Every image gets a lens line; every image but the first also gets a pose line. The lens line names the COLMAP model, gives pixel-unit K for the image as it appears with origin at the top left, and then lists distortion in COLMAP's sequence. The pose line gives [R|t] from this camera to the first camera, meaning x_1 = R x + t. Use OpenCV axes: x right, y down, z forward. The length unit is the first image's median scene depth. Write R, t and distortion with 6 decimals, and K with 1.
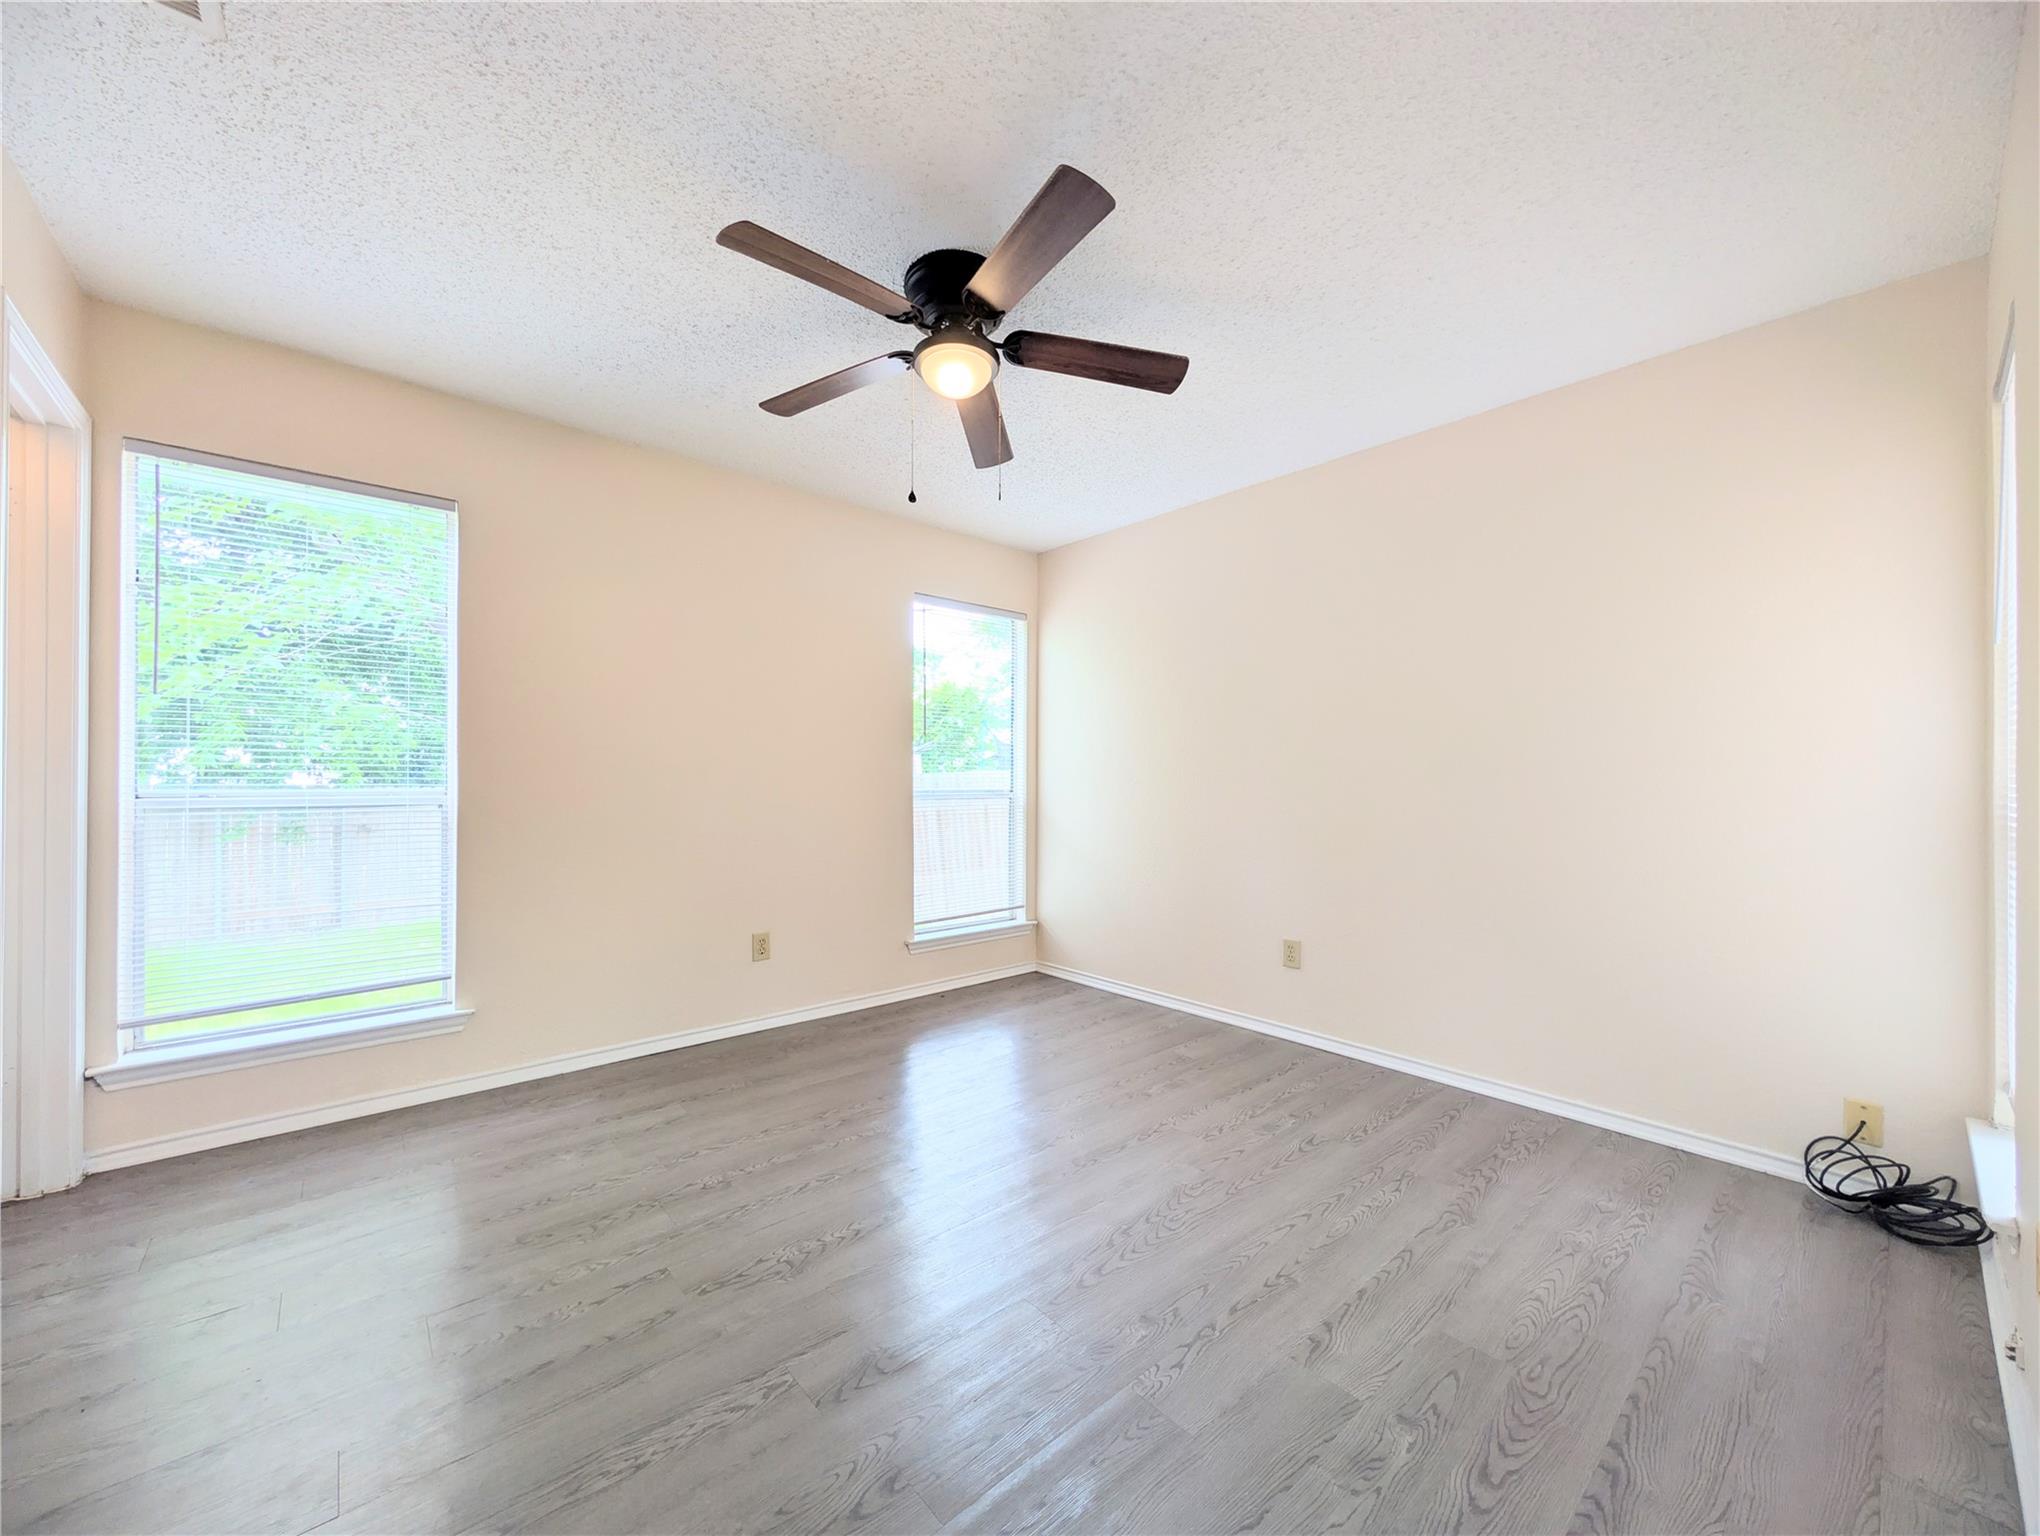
lens RADIAL K [[775.8, 0, 1023.1], [0, 775.8, 779.4], [0, 0, 1]] dist [0.001031, 0.000145]
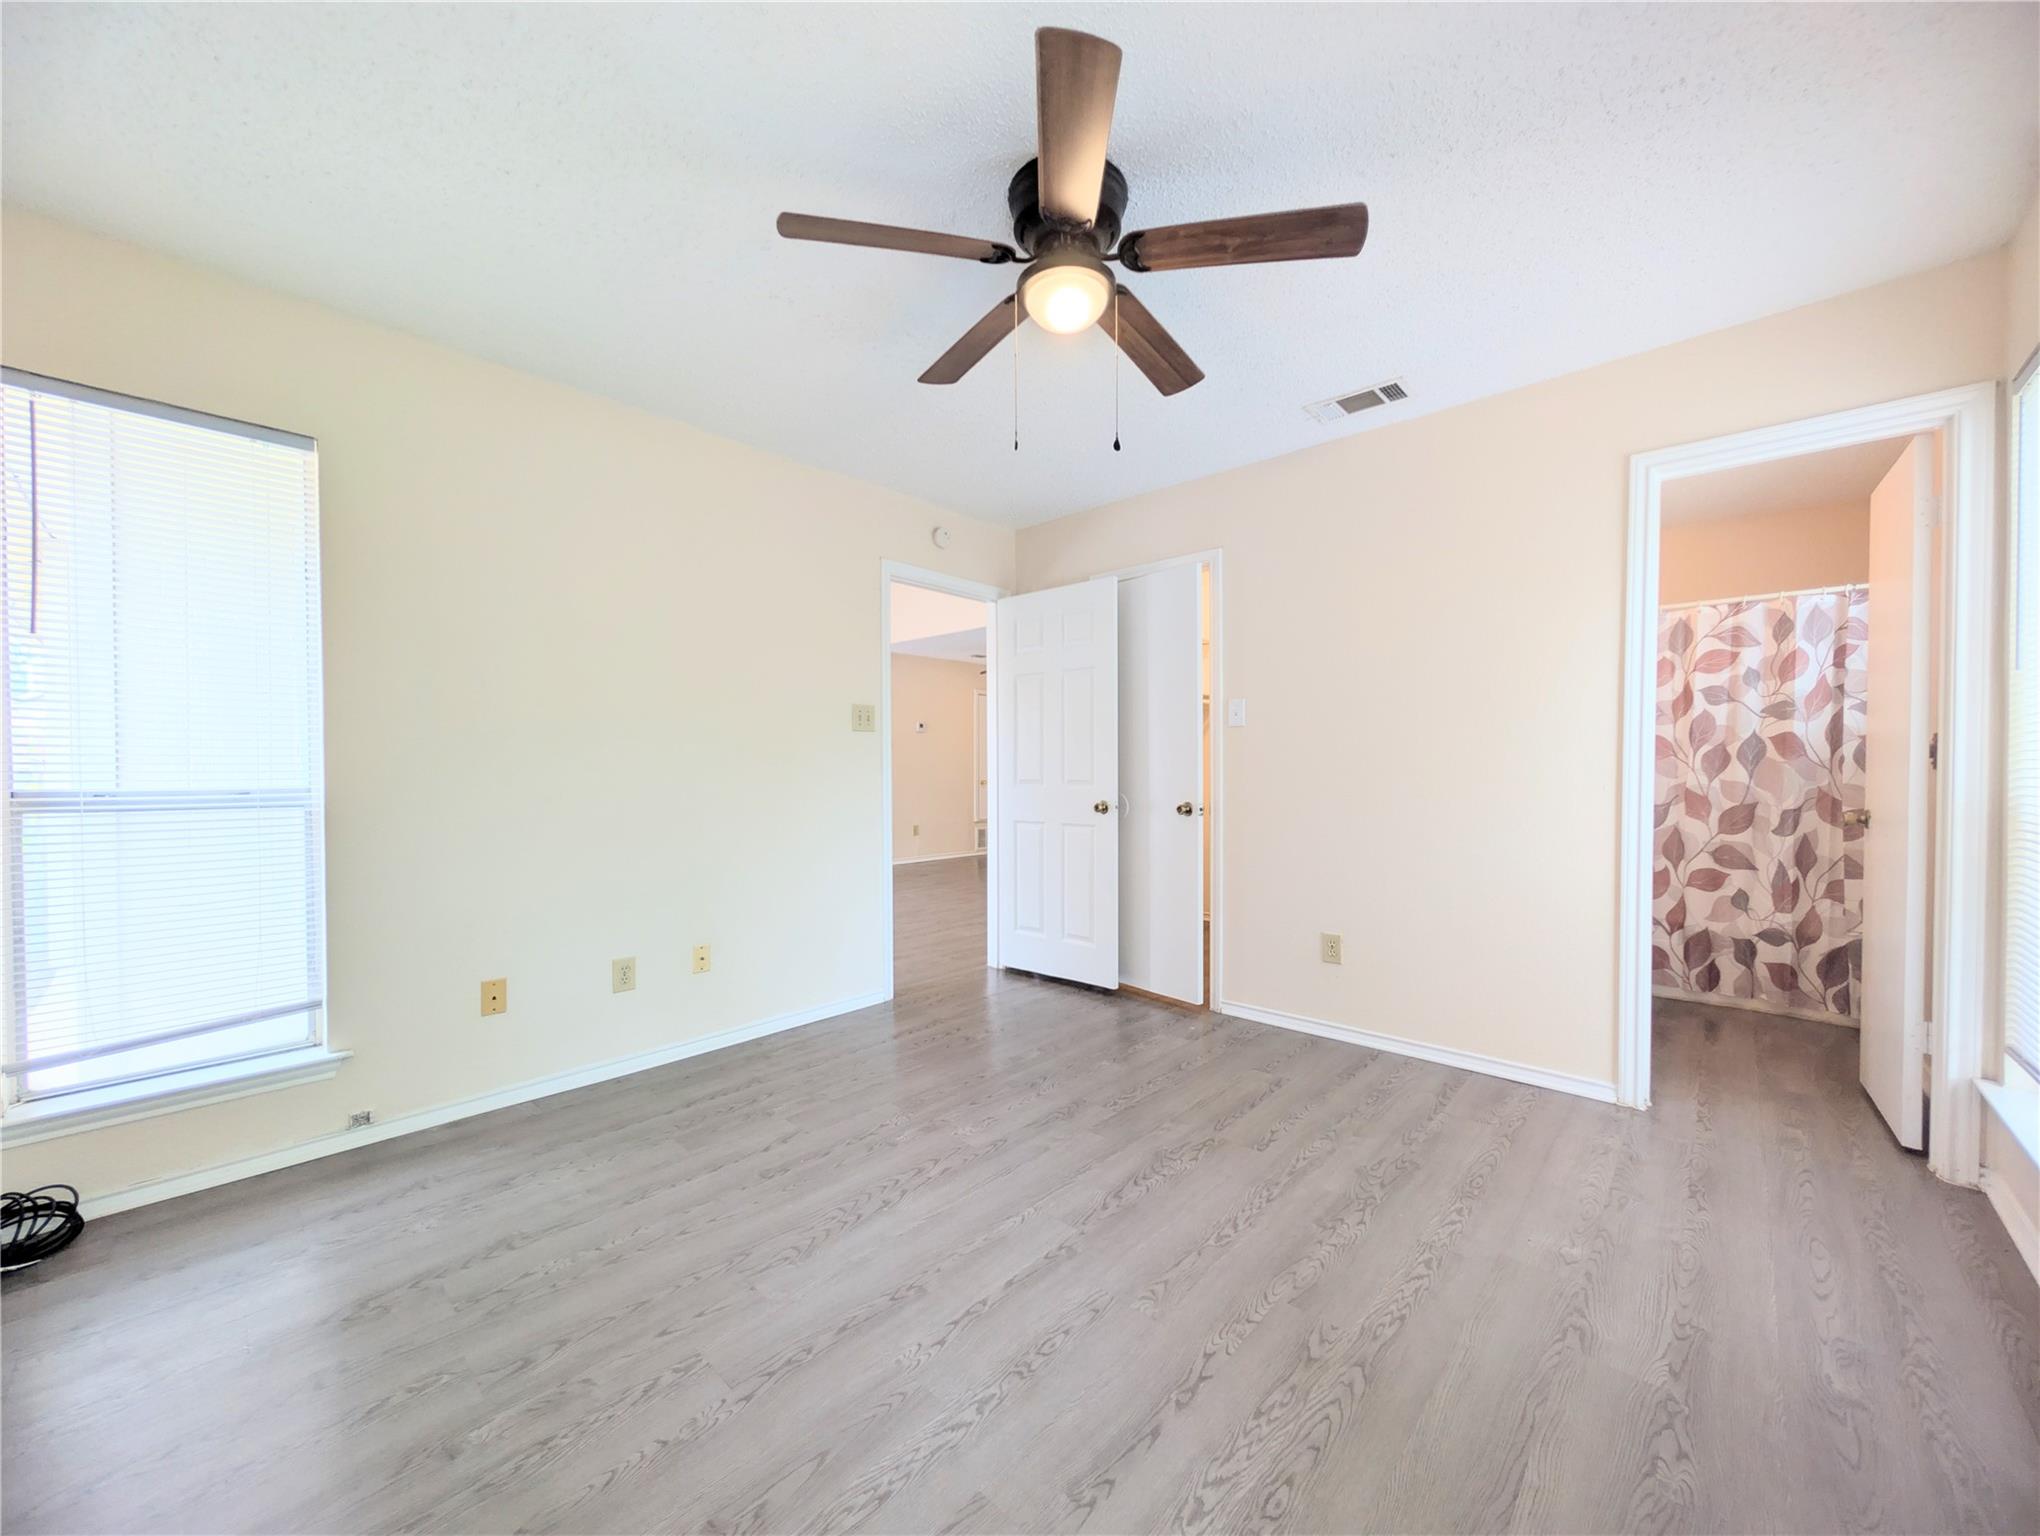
lens RADIAL K [[775.8, 0, 1023.1], [0, 775.8, 779.4], [0, 0, 1]] dist [0.001031, 0.000145]
pose [[-0.994702, -0.001816, -0.102784, 0.057824], [-0.003066, 0.999923, 0.012008, 0.002962], [0.102755, 0.012260, -0.994631, 2.070562]]
